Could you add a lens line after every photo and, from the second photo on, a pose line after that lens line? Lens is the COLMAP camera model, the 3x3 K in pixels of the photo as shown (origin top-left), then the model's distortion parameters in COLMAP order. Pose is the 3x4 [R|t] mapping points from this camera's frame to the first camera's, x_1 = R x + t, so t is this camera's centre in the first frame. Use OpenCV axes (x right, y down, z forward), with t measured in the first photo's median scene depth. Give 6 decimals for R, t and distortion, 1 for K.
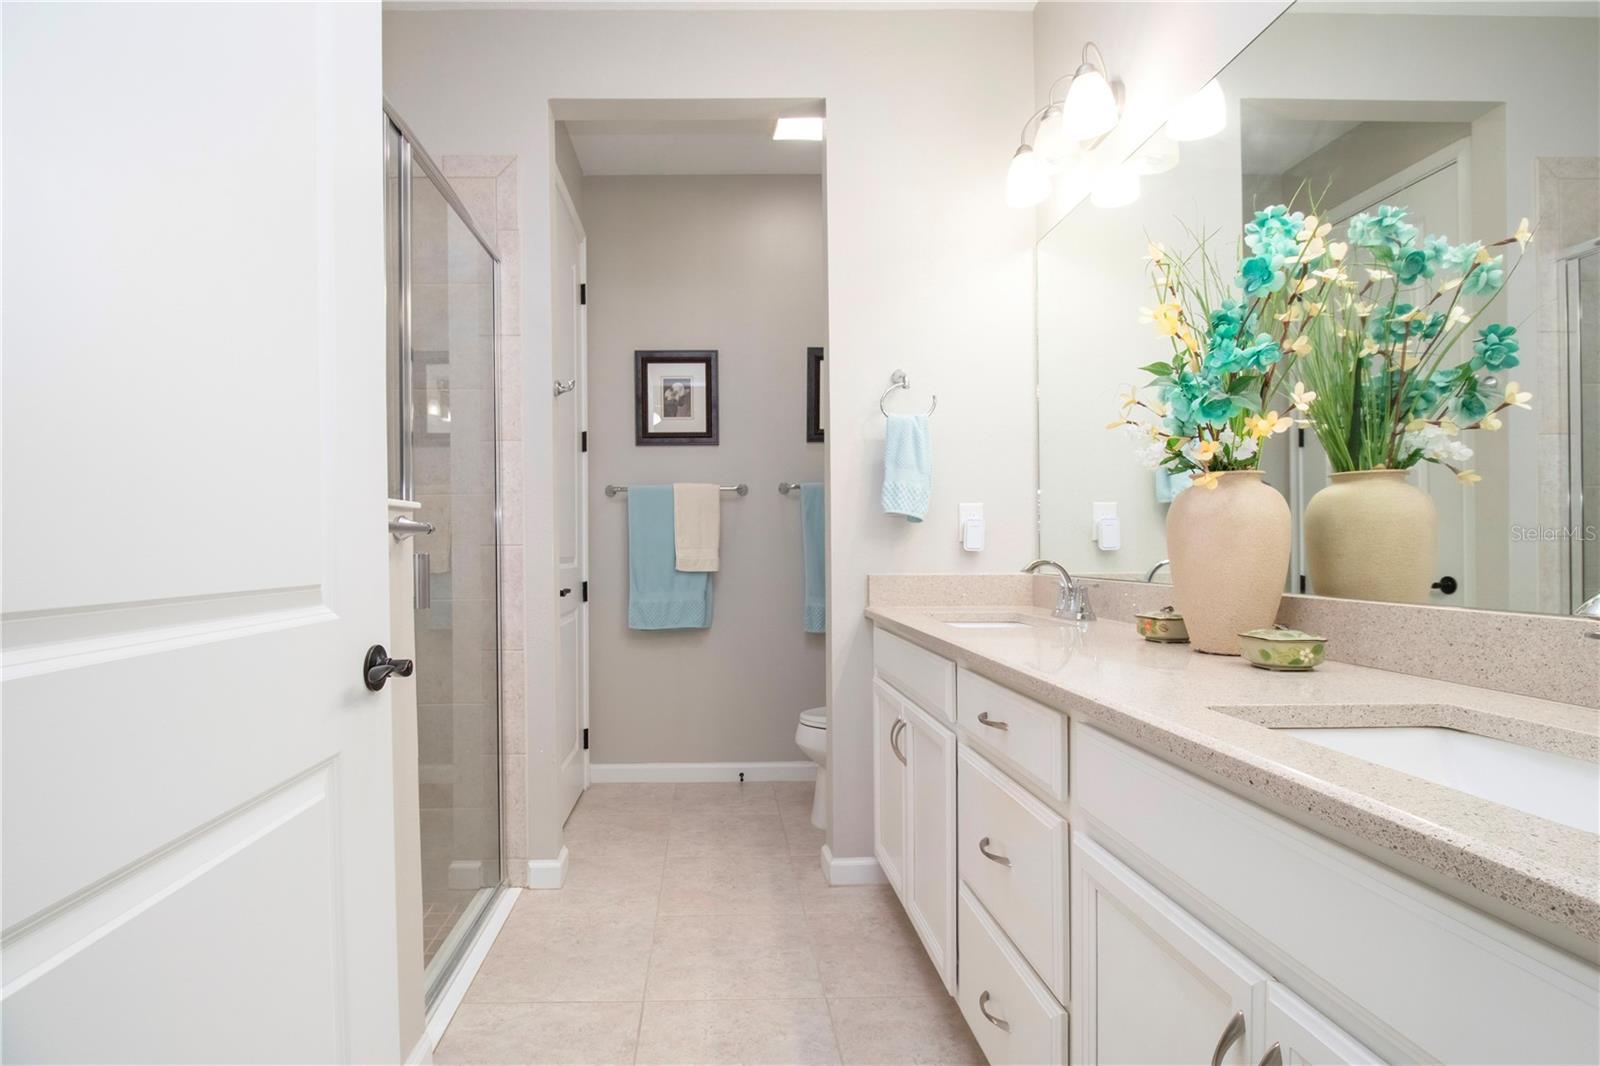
lens RADIAL K [[745.5, 0, 805.2], [0, 745.5, 544.2], [0, 0, 1]] dist [-0.009875, -0.005119]
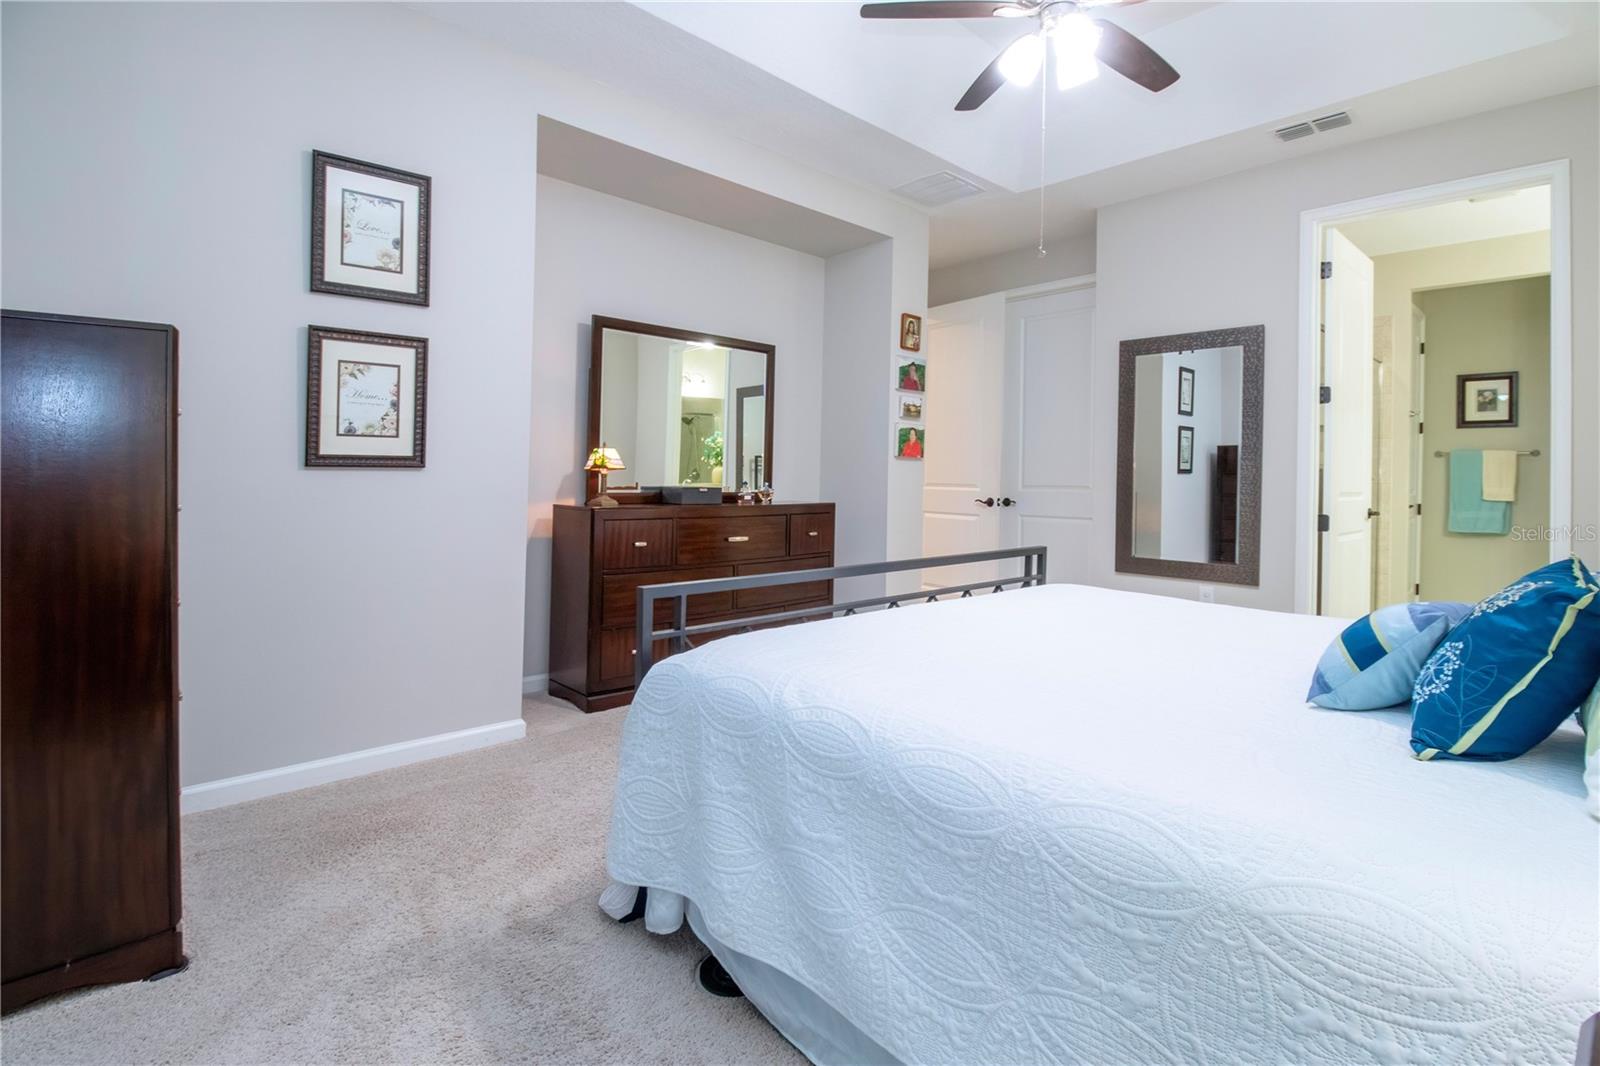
lens RADIAL K [[745.5, 0, 813.5], [0, 745.5, 478.2], [0, 0, 1]] dist [-0.009875, -0.005119]
pose [[0.580914, 0.022030, -0.813666, 0.317935], [-0.019679, 0.999722, 0.013017, -0.006959], [0.813727, 0.008450, 0.581186, -1.277963]]
